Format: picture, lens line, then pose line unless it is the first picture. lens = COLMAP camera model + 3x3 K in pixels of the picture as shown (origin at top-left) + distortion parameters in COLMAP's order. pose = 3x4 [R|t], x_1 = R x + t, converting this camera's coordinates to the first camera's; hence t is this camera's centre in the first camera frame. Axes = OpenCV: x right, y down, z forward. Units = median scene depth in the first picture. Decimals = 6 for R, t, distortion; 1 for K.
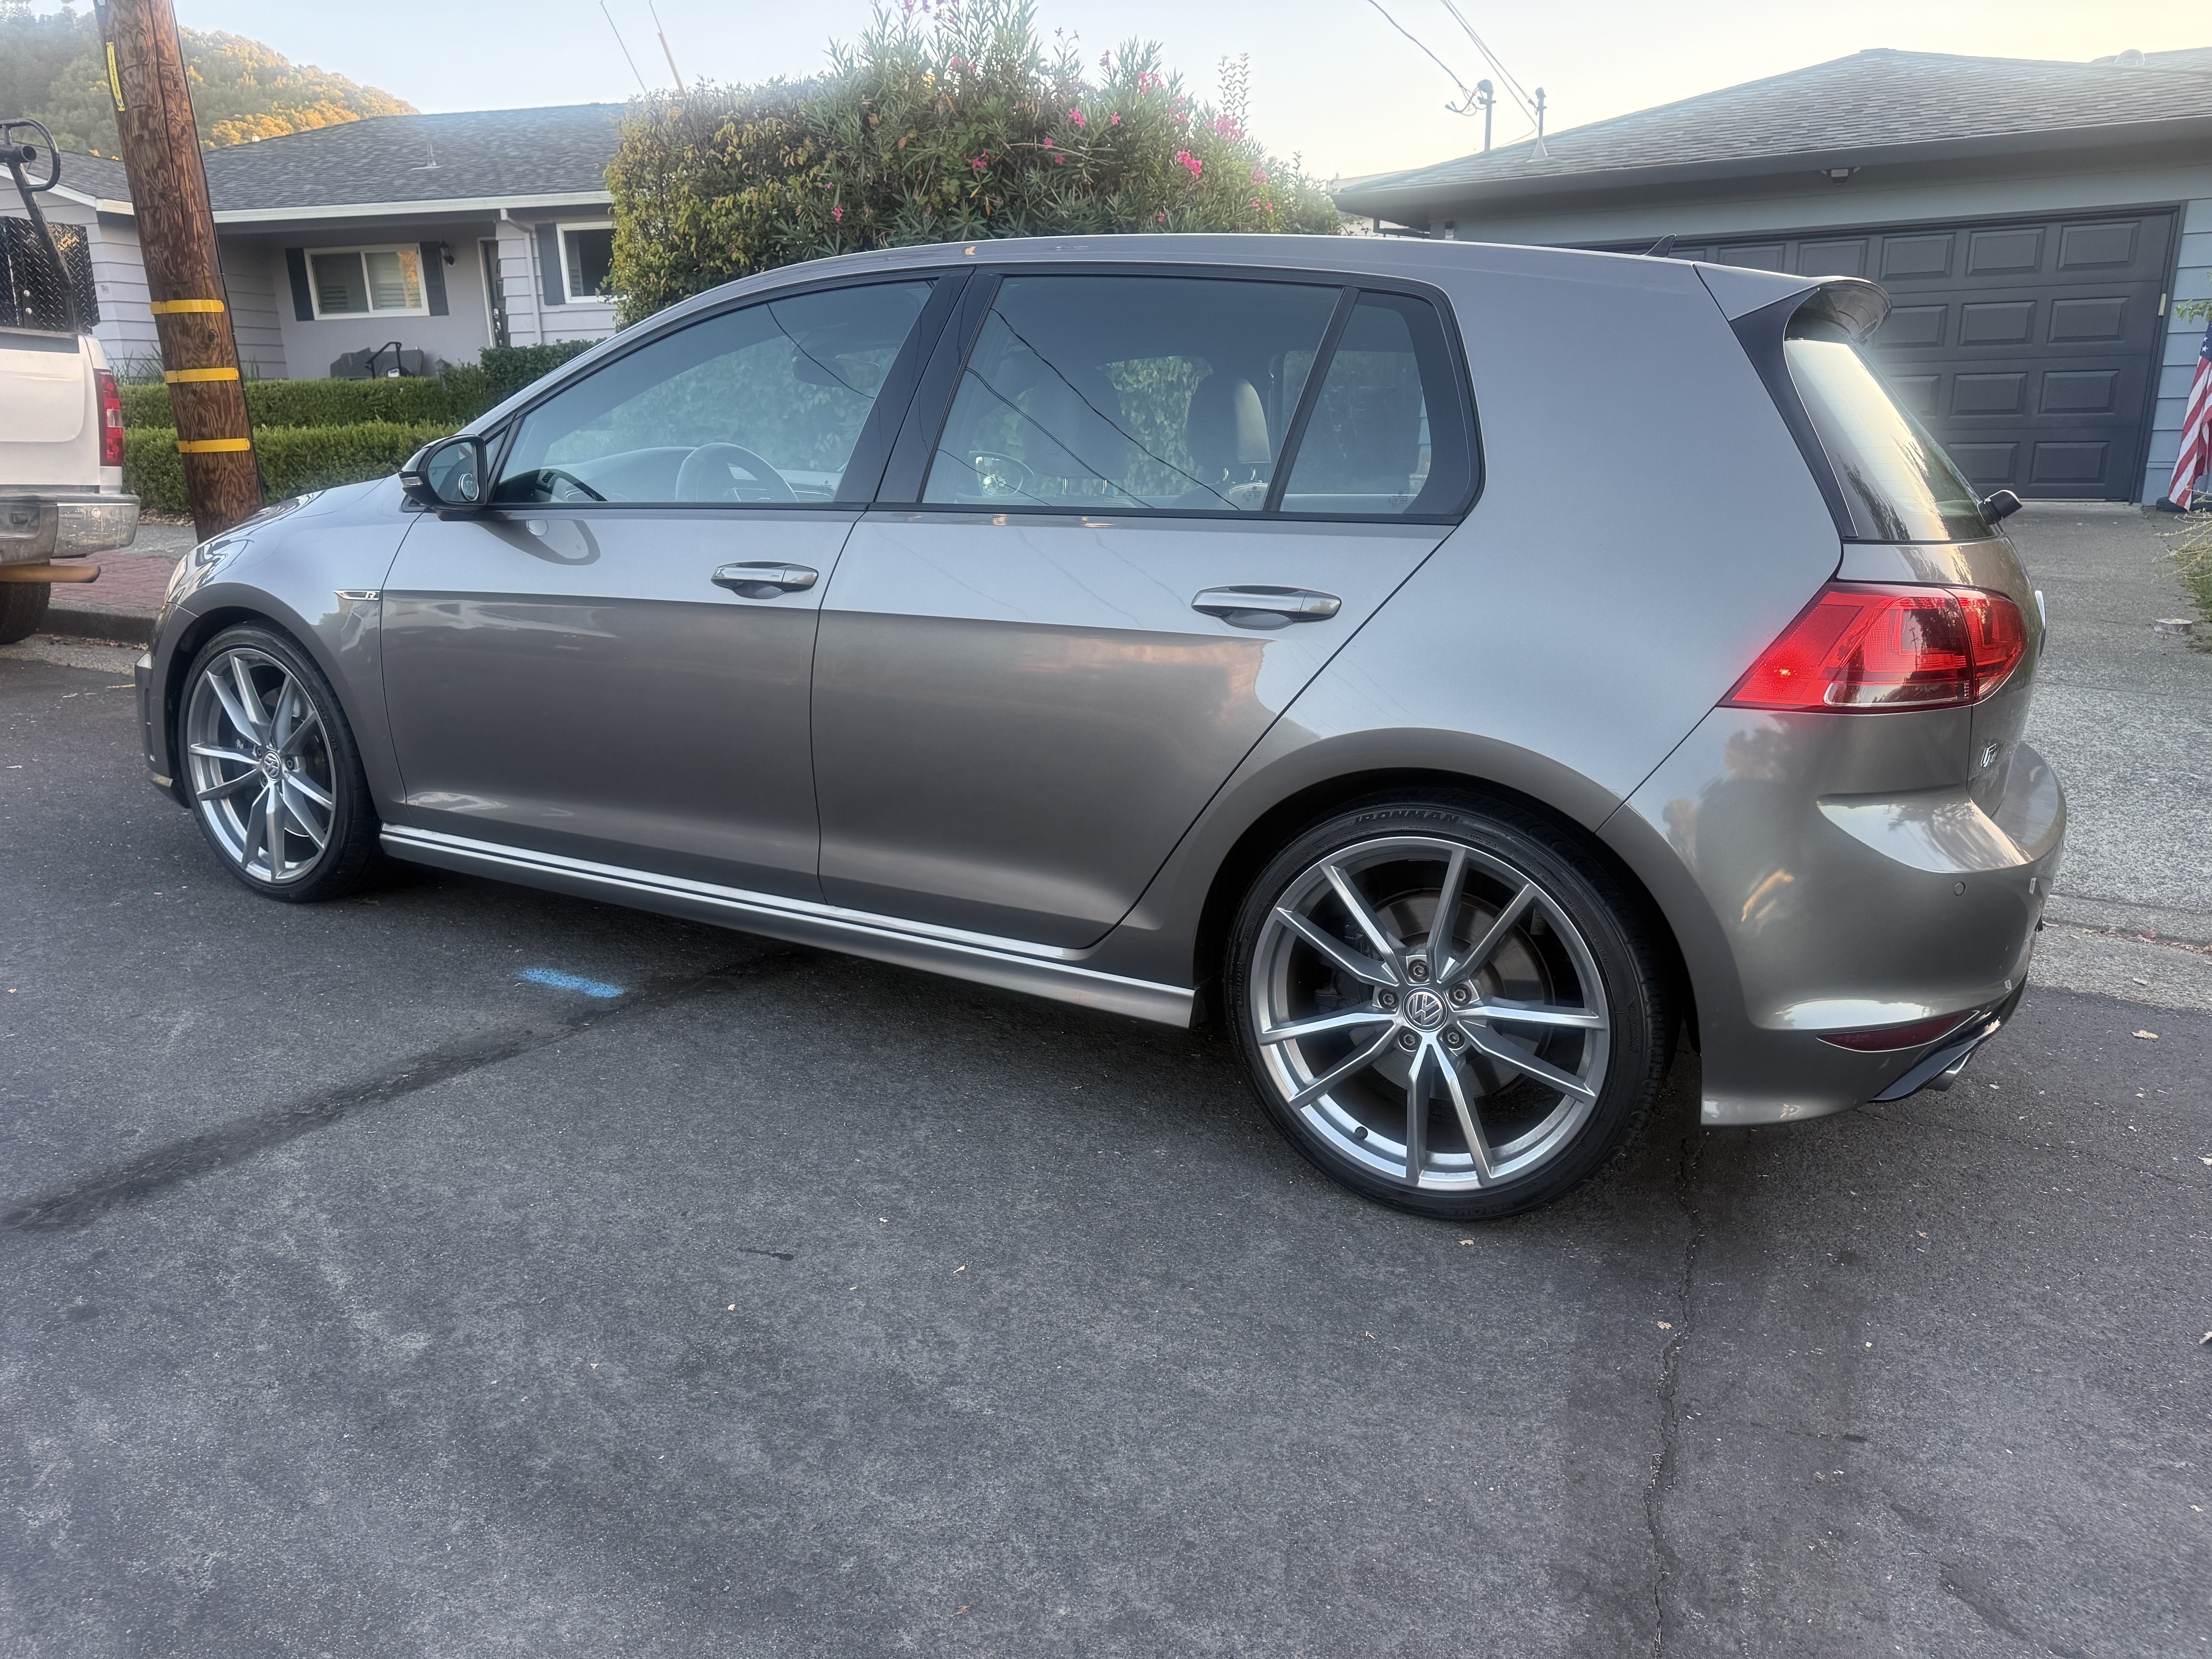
lens RADIAL K [[1603.9, 0, 1104.6], [0, 1603.9, 830.6], [0, 0, 1]] dist [0.024938, -0.030938]
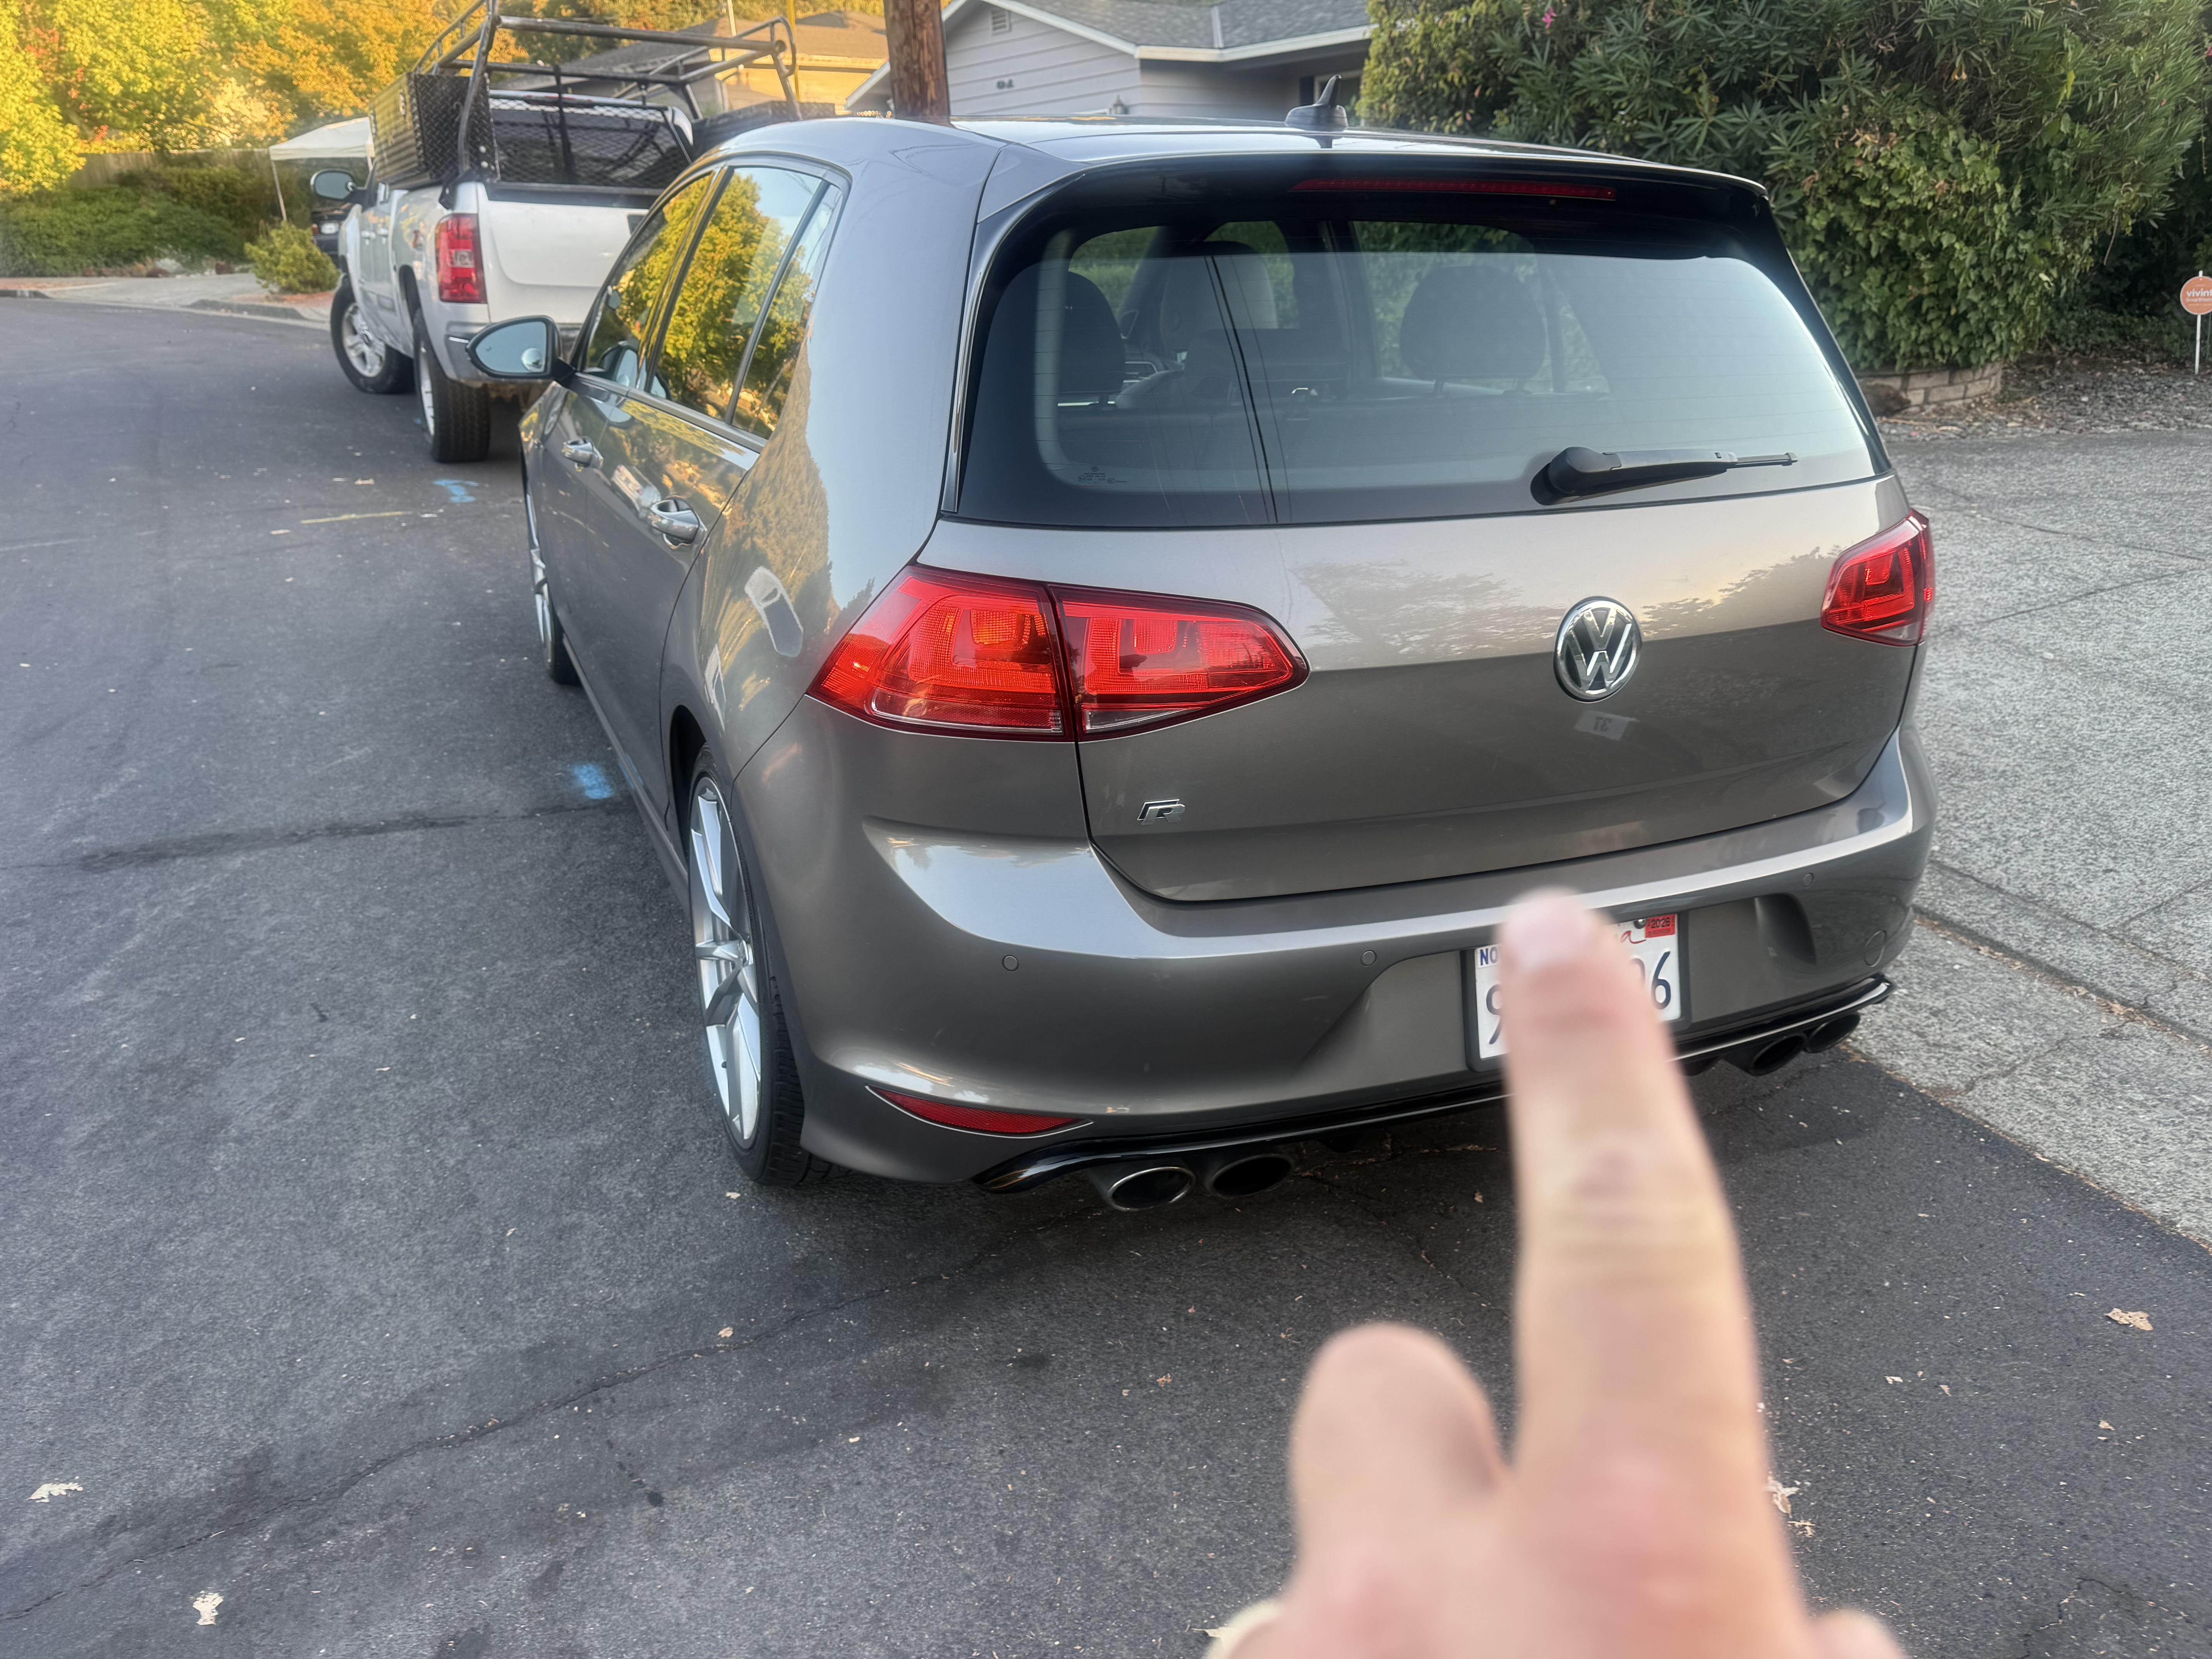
lens RADIAL K [[1603.9, 0, 1065.2], [0, 1603.9, 833.3], [0, 0, 1]] dist [0.024938, -0.030938]
pose [[0.778670, 0.202970, -0.593697, 0.833072], [-0.134743, 0.978249, 0.157714, -0.130570], [0.612794, -0.042811, 0.789082, 0.318896]]
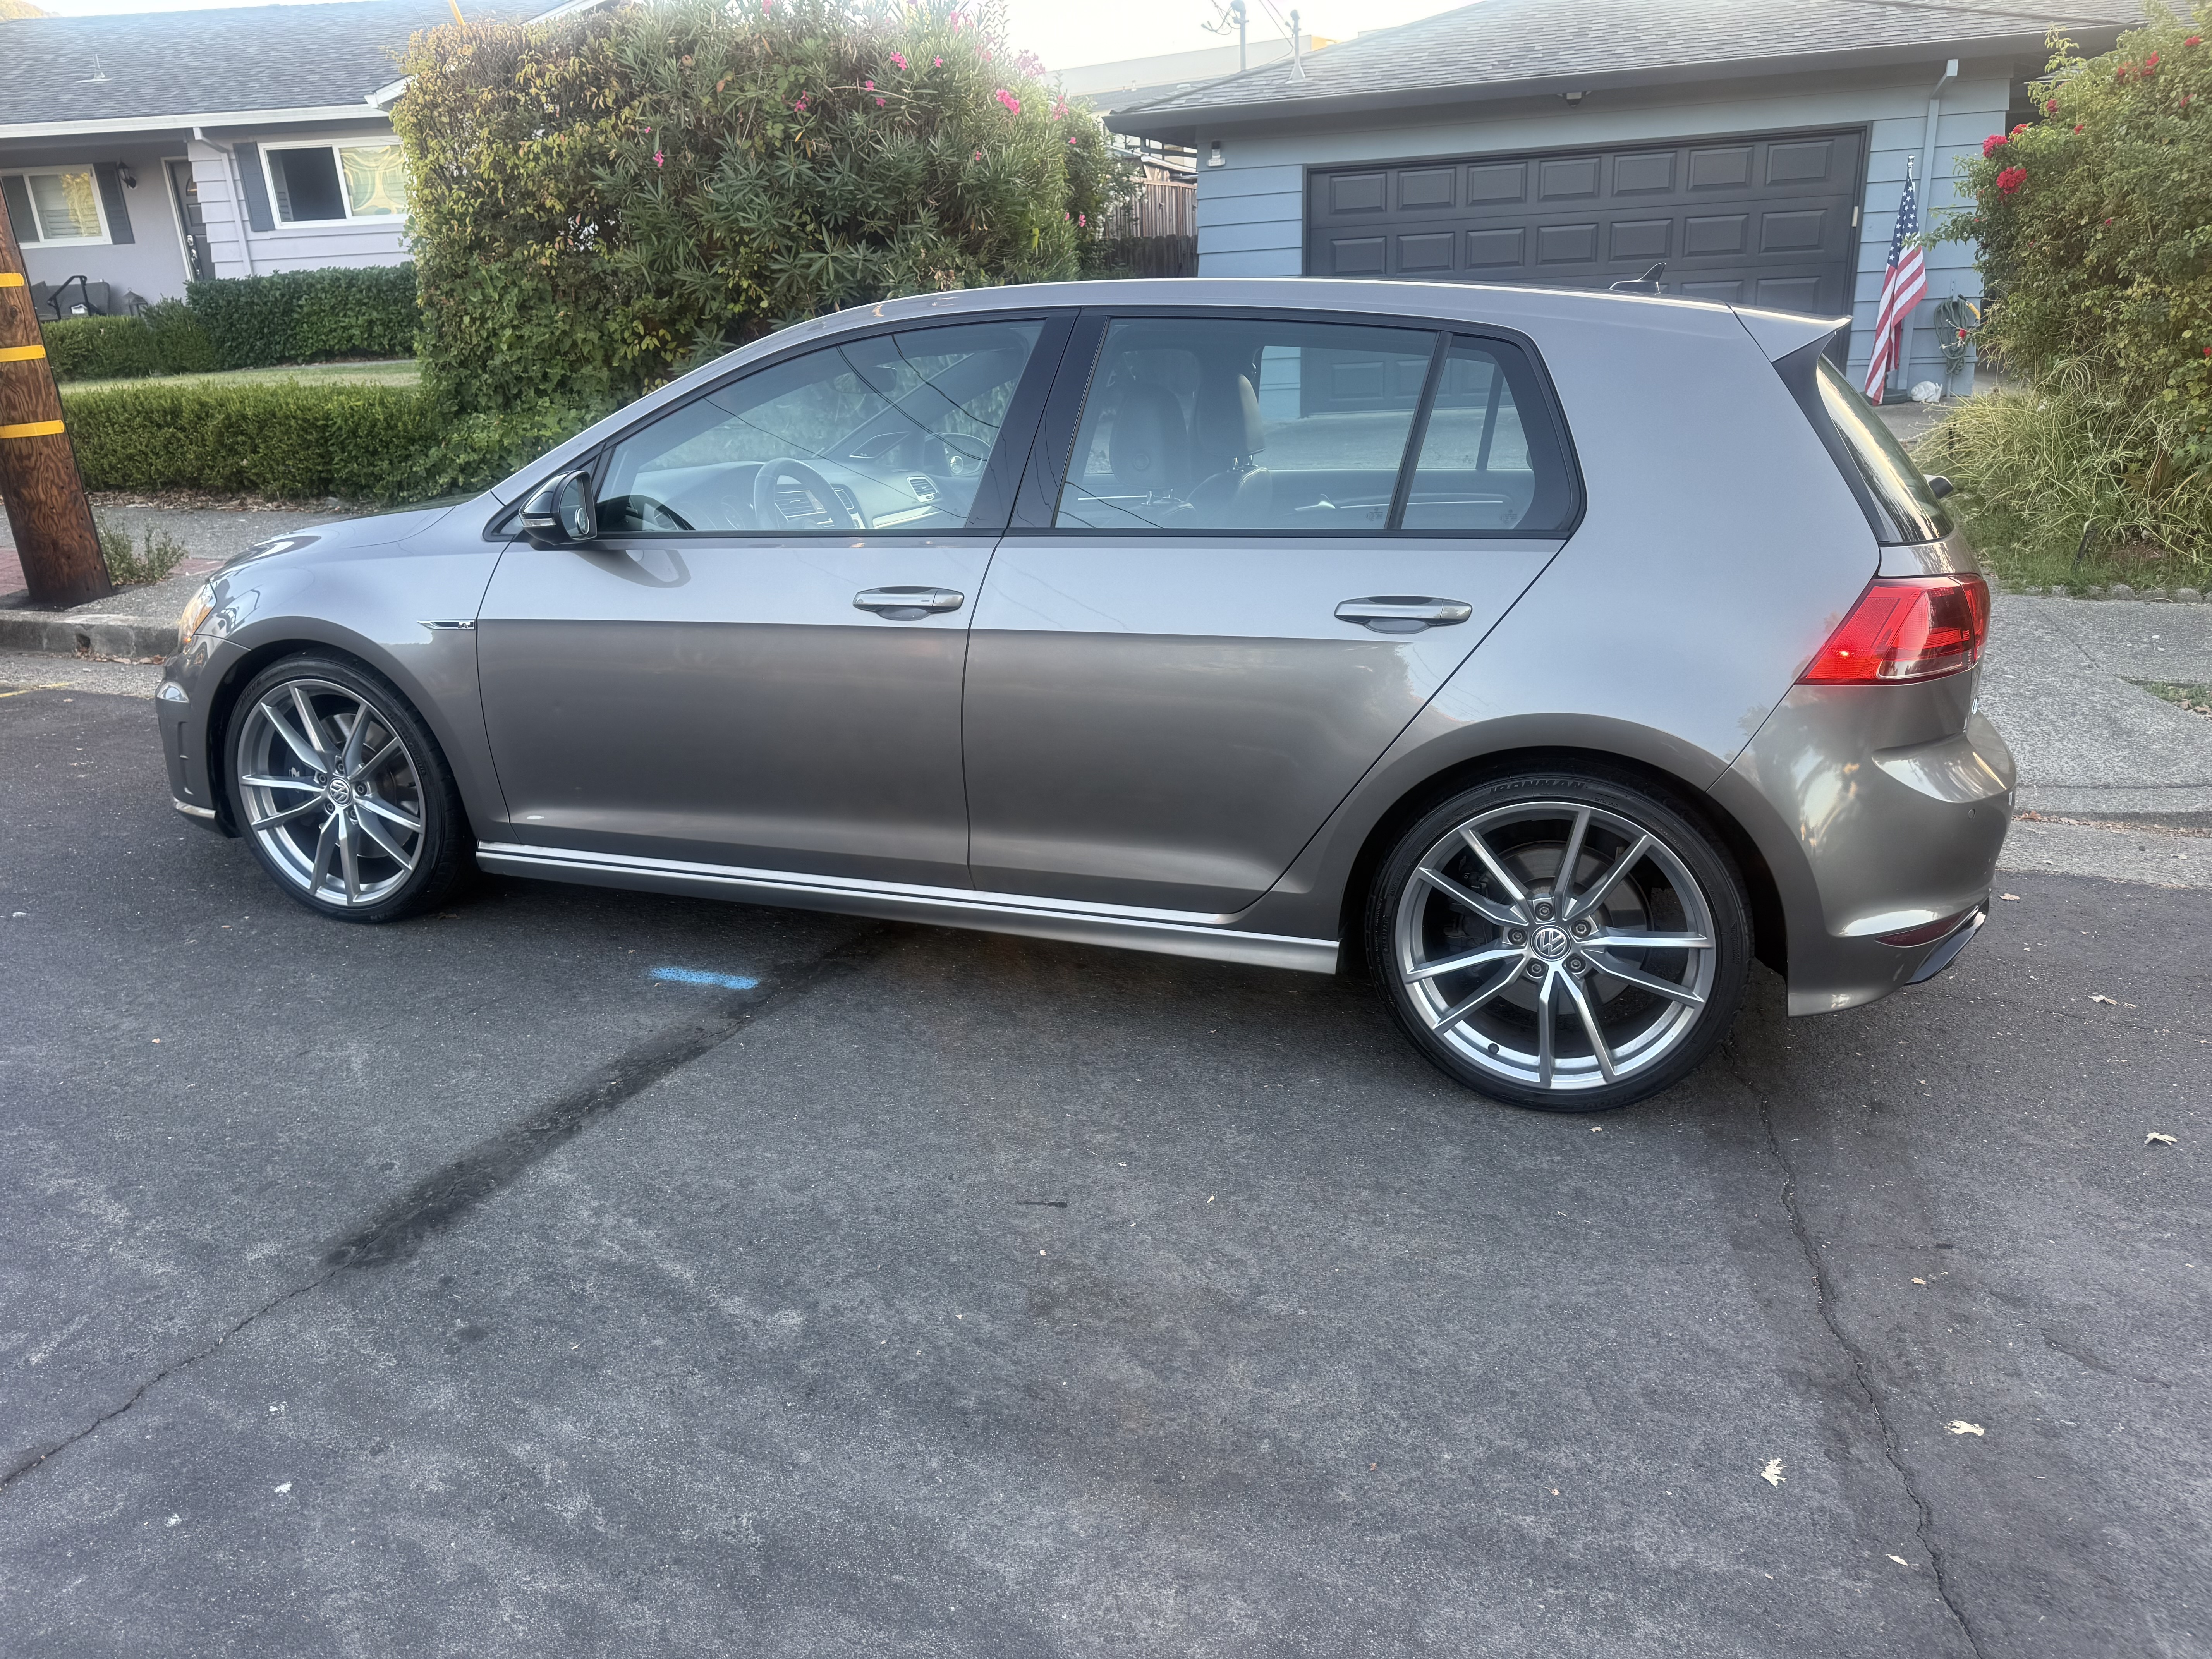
lens RADIAL K [[1603.9, 0, 1099.0], [0, 1603.9, 822.7], [0, 0, 1]] dist [0.024938, -0.030938]
pose [[0.983000, -0.080113, 0.165204, -0.294233], [0.070311, 0.995447, 0.064361, -0.072075], [-0.169608, -0.051651, 0.984157, -0.112984]]
